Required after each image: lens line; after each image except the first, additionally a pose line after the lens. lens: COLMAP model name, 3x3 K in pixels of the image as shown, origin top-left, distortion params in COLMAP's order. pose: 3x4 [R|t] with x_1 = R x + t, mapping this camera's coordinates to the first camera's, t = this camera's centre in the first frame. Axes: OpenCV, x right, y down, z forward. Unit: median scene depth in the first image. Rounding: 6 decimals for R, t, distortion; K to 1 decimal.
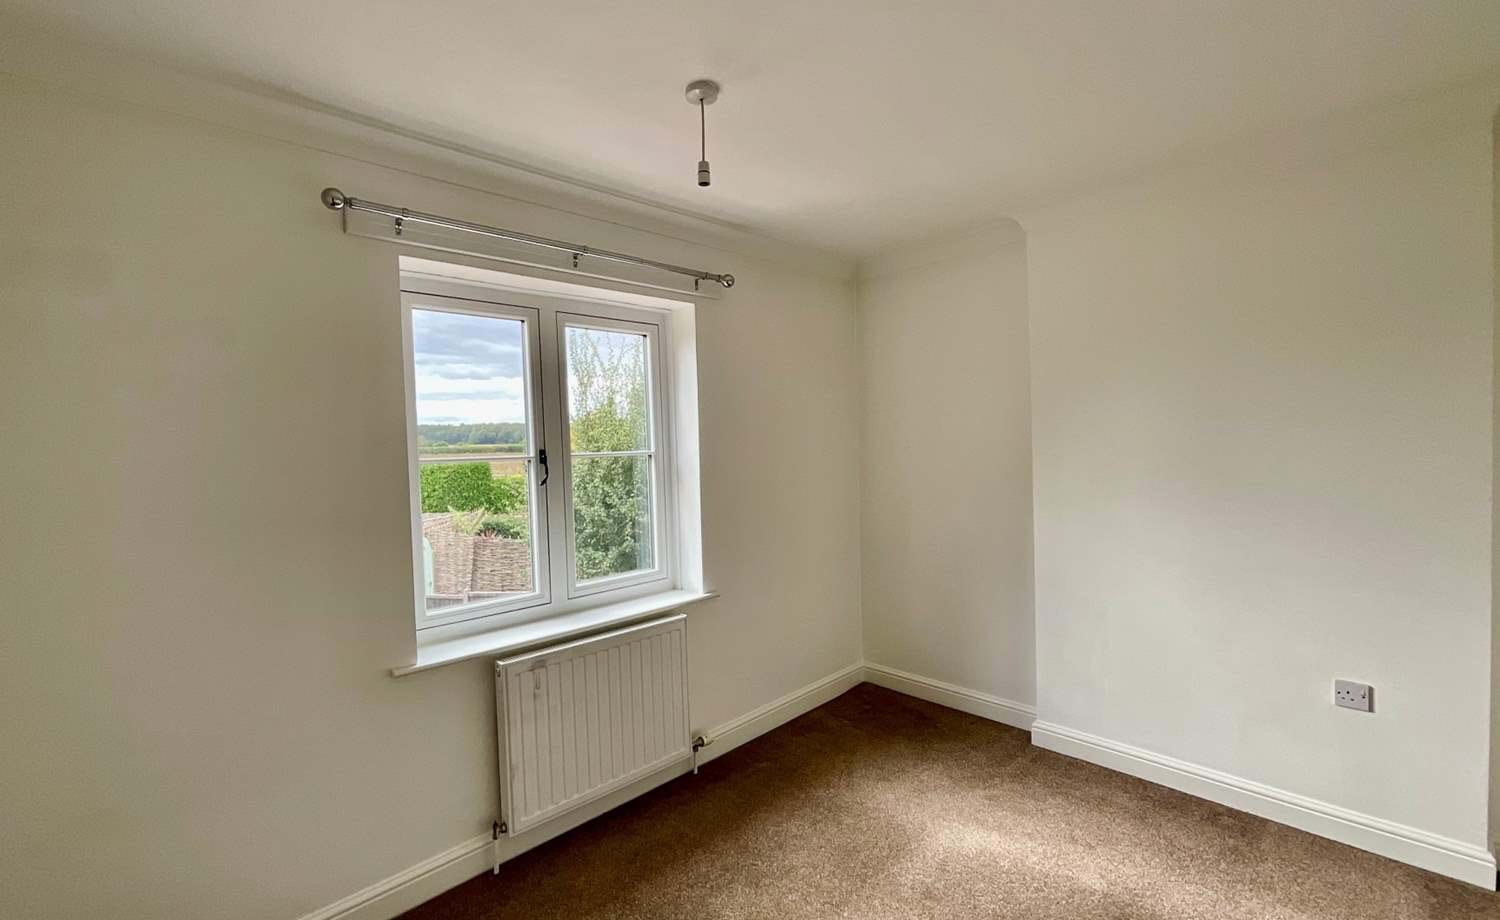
lens RADIAL K [[651.5, 0, 743.3], [0, 651.5, 458.0], [0, 0, 1]] dist [0.001673, 0.000487]
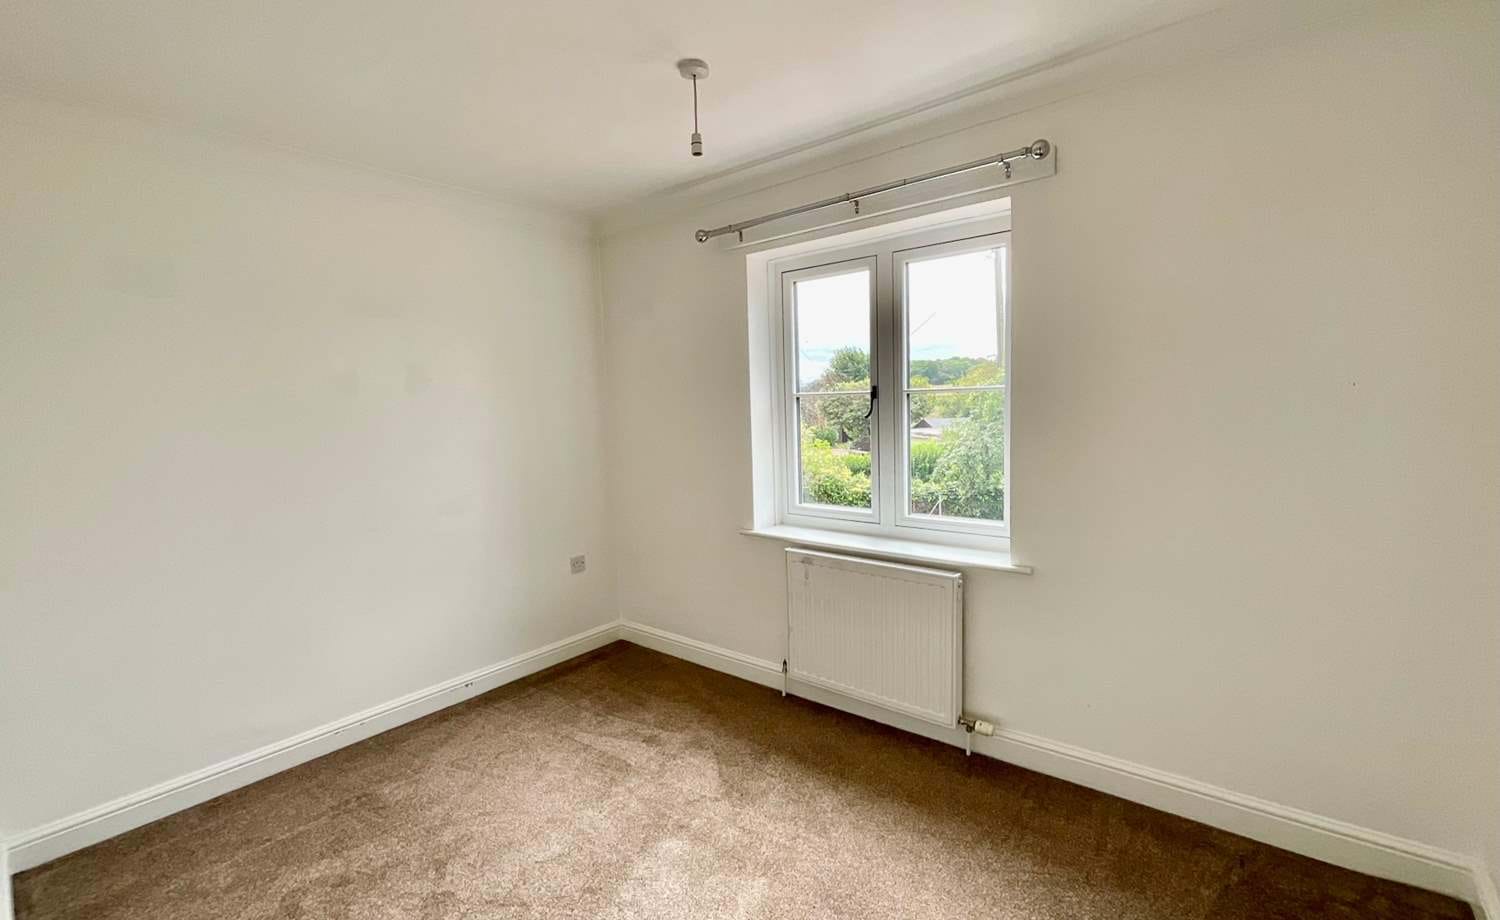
lens RADIAL K [[651.5, 0, 743.3], [0, 651.5, 458.0], [0, 0, 1]] dist [0.001673, 0.000487]
pose [[0.098956, 0.113030, -0.988652, 0.738111], [-0.000232, 0.993531, 0.113565, -0.015026], [0.995092, -0.011008, 0.098342, 0.633619]]
